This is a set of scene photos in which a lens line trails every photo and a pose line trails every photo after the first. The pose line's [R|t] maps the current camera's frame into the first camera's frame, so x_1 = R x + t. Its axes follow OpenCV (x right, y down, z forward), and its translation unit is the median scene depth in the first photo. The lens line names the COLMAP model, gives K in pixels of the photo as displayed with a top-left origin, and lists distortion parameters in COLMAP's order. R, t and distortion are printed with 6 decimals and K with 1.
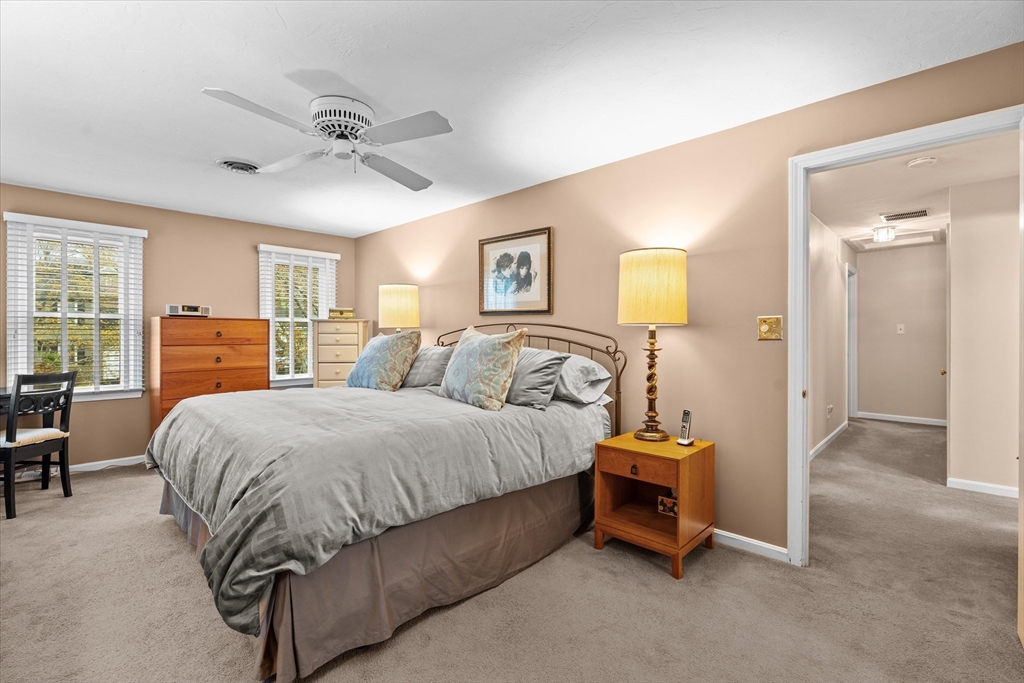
lens RADIAL K [[463.9, 0, 499.2], [0, 463.9, 320.1], [0, 0, 1]] dist [-0.014543, 0.005338]
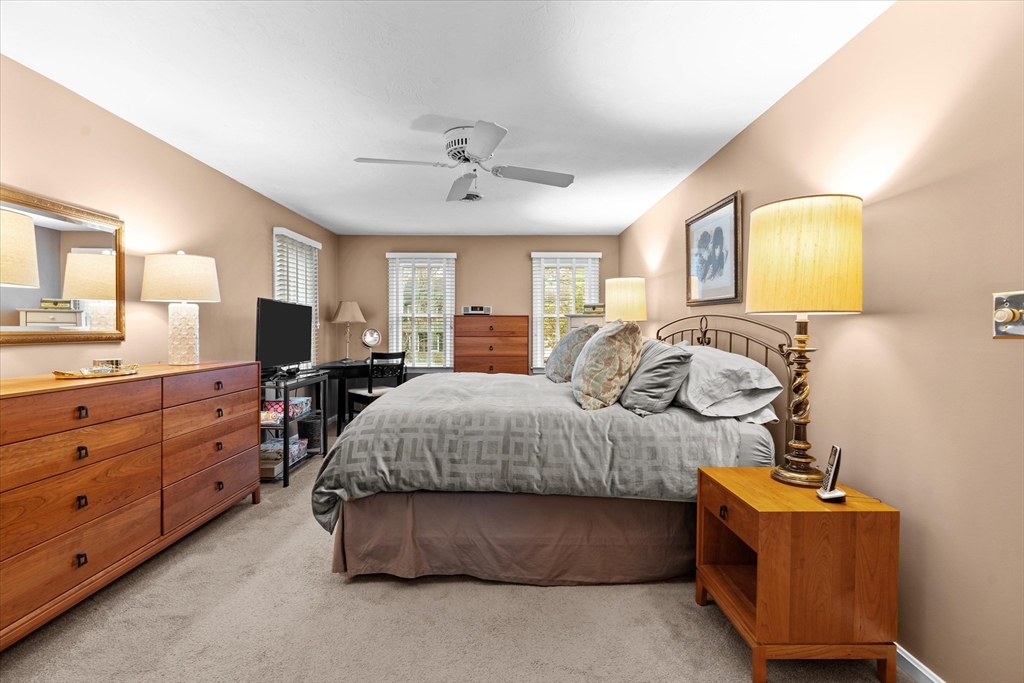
lens RADIAL K [[463.9, 0, 520.0], [0, 463.9, 323.8], [0, 0, 1]] dist [-0.014543, 0.005338]
pose [[0.700759, -0.005716, -0.713375, 0.522609], [0.018118, 0.999788, 0.009787, 0.011415], [0.713168, -0.019783, 0.700714, 0.235147]]
